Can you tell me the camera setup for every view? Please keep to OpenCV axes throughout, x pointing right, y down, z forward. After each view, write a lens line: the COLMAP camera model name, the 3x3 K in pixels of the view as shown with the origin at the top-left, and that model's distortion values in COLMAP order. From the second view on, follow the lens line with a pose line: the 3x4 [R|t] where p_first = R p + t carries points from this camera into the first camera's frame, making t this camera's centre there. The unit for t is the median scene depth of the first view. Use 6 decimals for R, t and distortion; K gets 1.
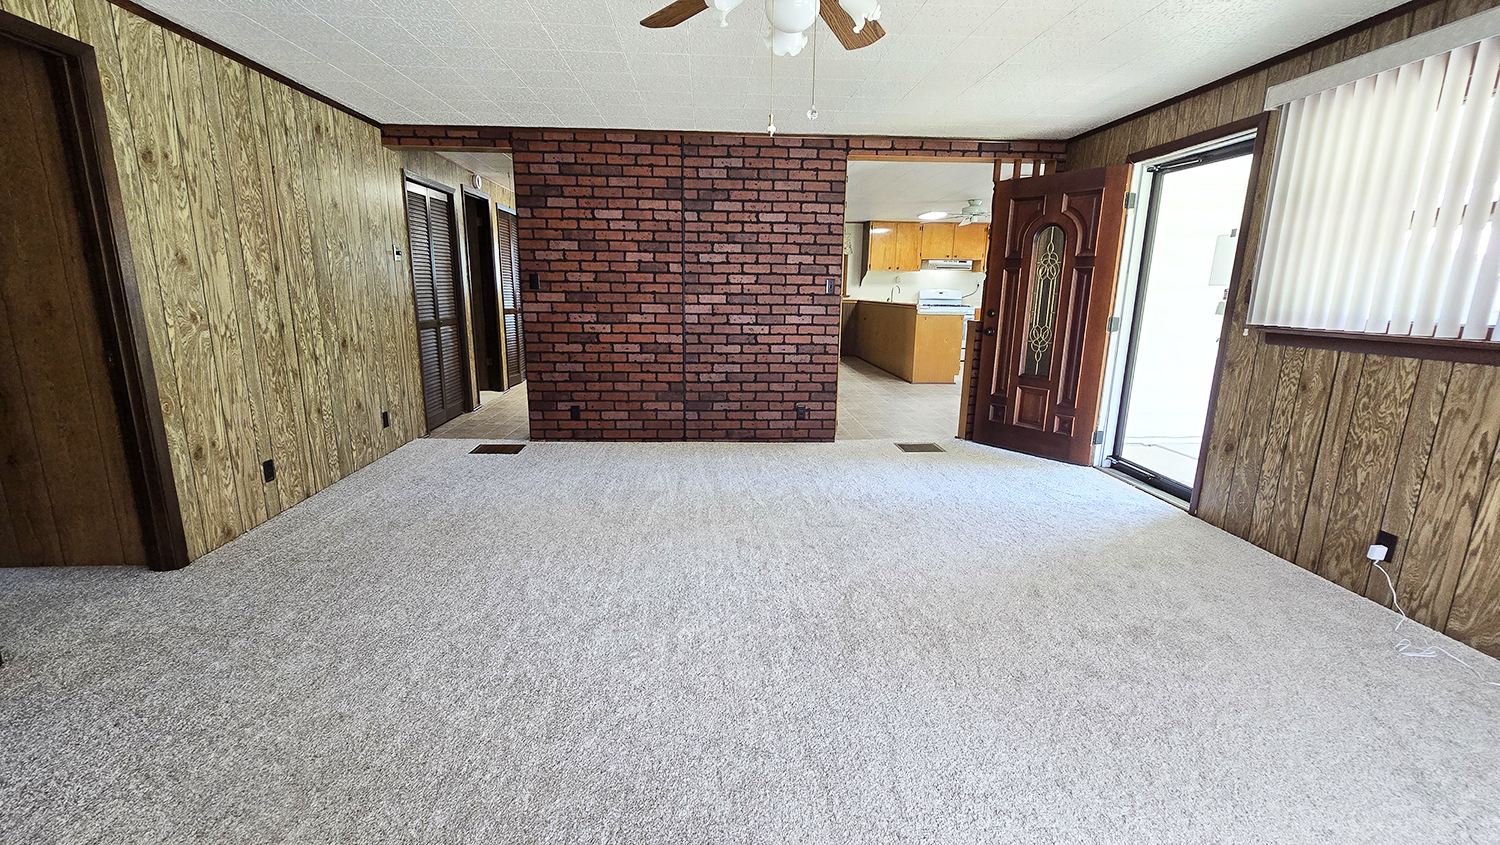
lens RADIAL K [[614.4, 0, 747.6], [0, 614.4, 419.2], [0, 0, 1]] dist [-0.004343, 0.000170]
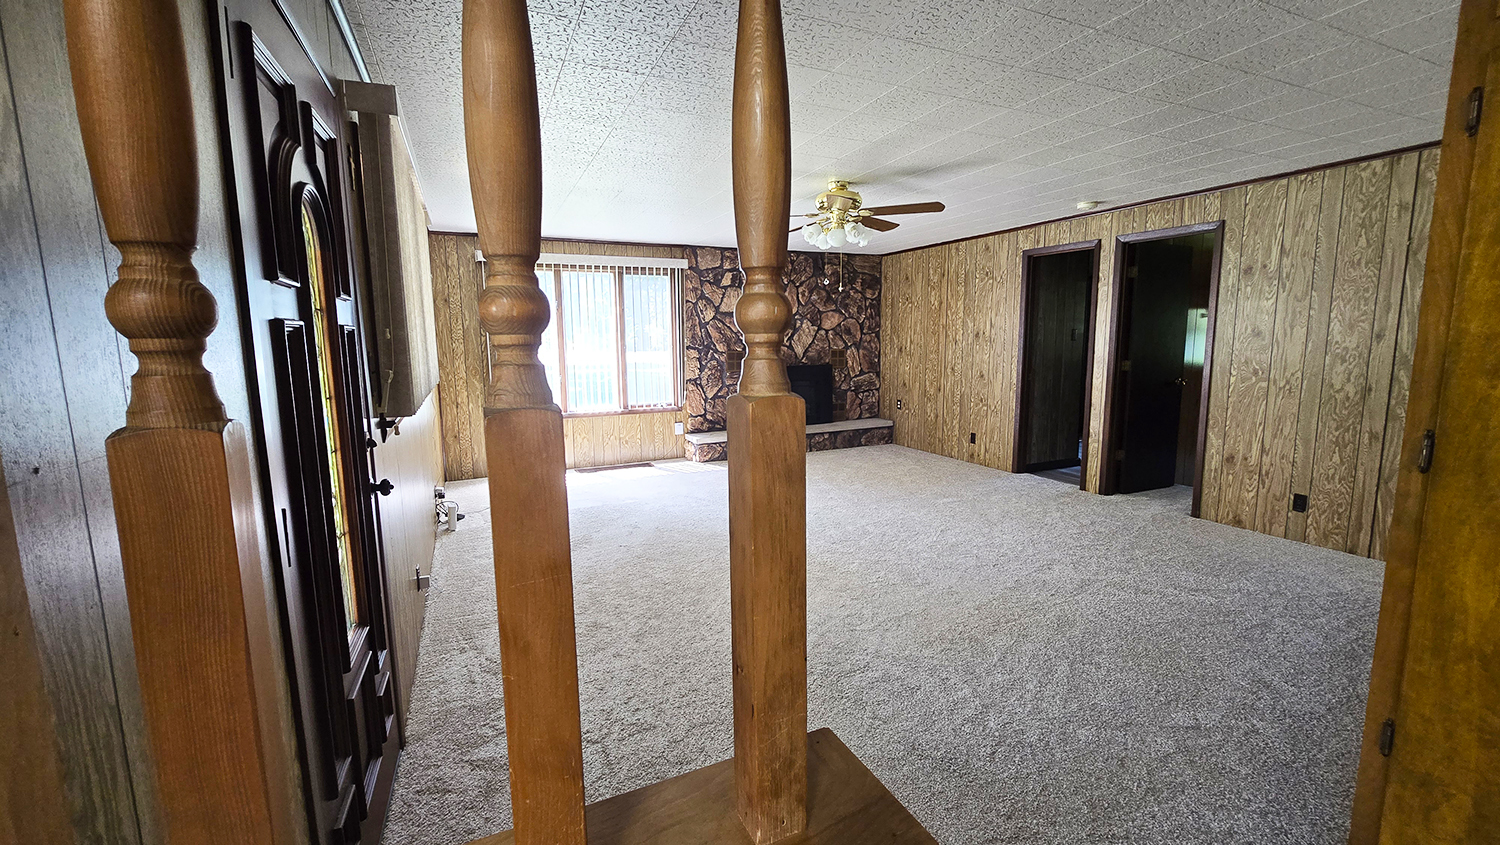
lens RADIAL K [[614.4, 0, 747.6], [0, 614.4, 419.2], [0, 0, 1]] dist [-0.004343, 0.000170]
pose [[-0.938162, 0.046233, -0.343097, 0.439833], [-0.070961, 0.944321, 0.321283, -0.262117], [0.338847, 0.325762, -0.882645, 1.132415]]
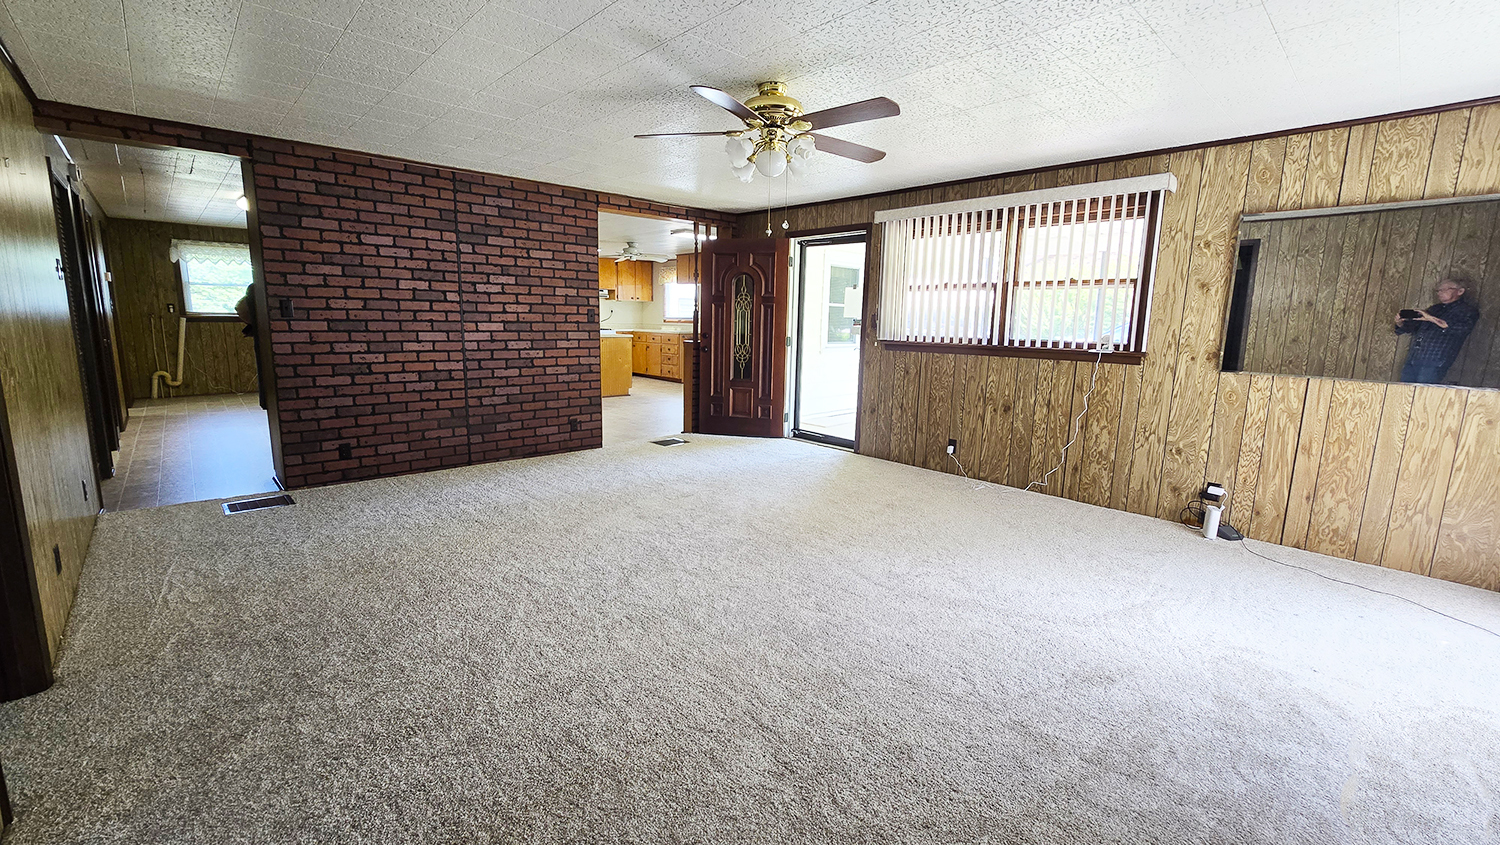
lens RADIAL K [[614.4, 0, 747.6], [0, 614.4, 419.2], [0, 0, 1]] dist [-0.004343, 0.000170]
pose [[0.770257, -0.101877, 0.629544, -0.404953], [0.123608, 0.992287, 0.009343, 0.008076], [-0.625640, 0.070620, 0.776909, -0.091071]]
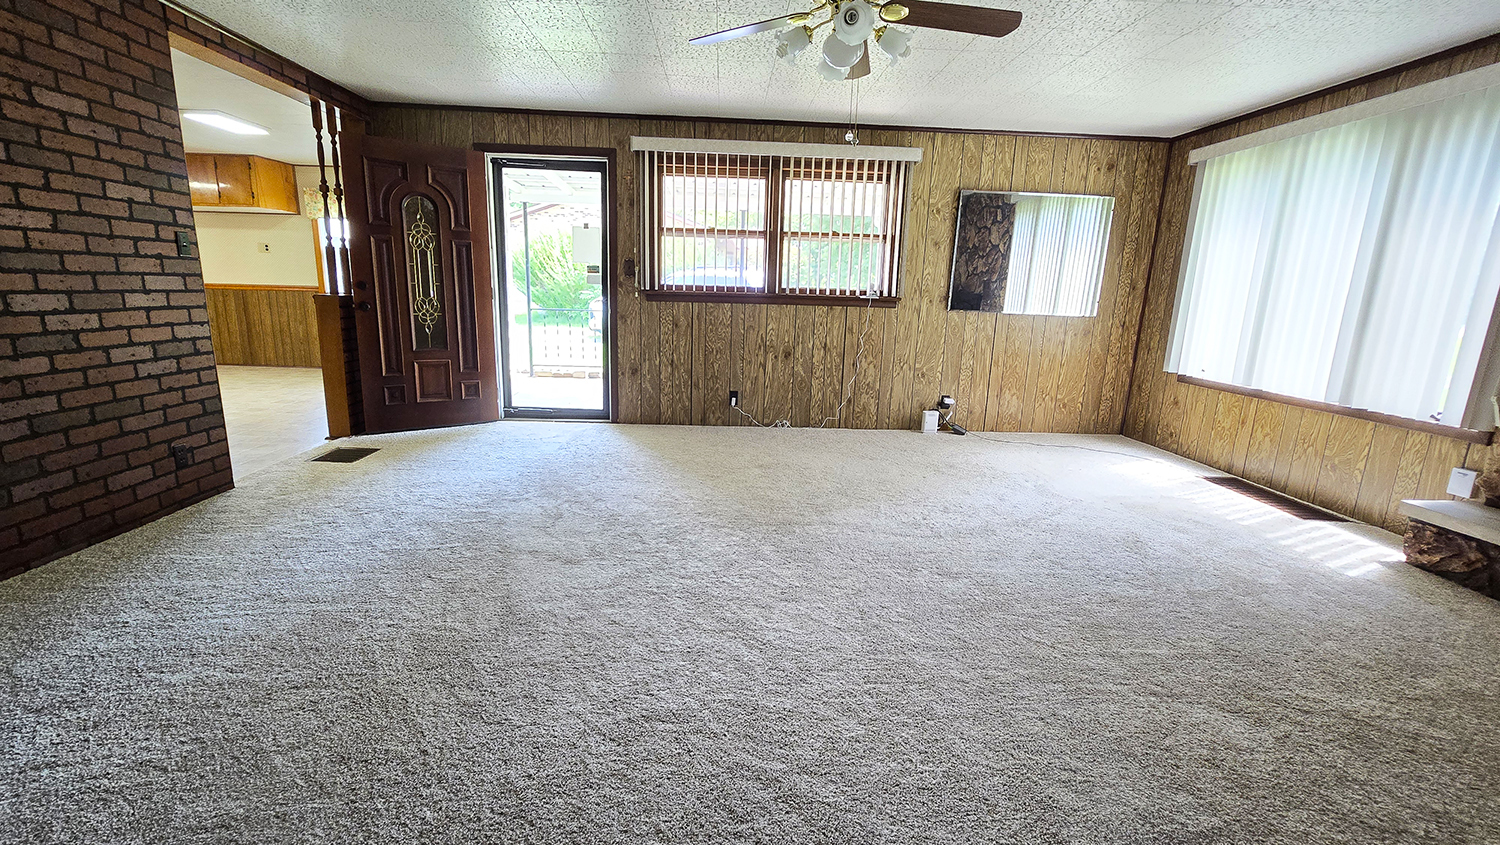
lens RADIAL K [[614.4, 0, 747.6], [0, 614.4, 419.2], [0, 0, 1]] dist [-0.004343, 0.000170]
pose [[0.023209, -0.220882, 0.975024, -0.500607], [0.180090, 0.960256, 0.213249, -0.078034], [-0.983376, 0.170643, 0.062065, 0.444010]]
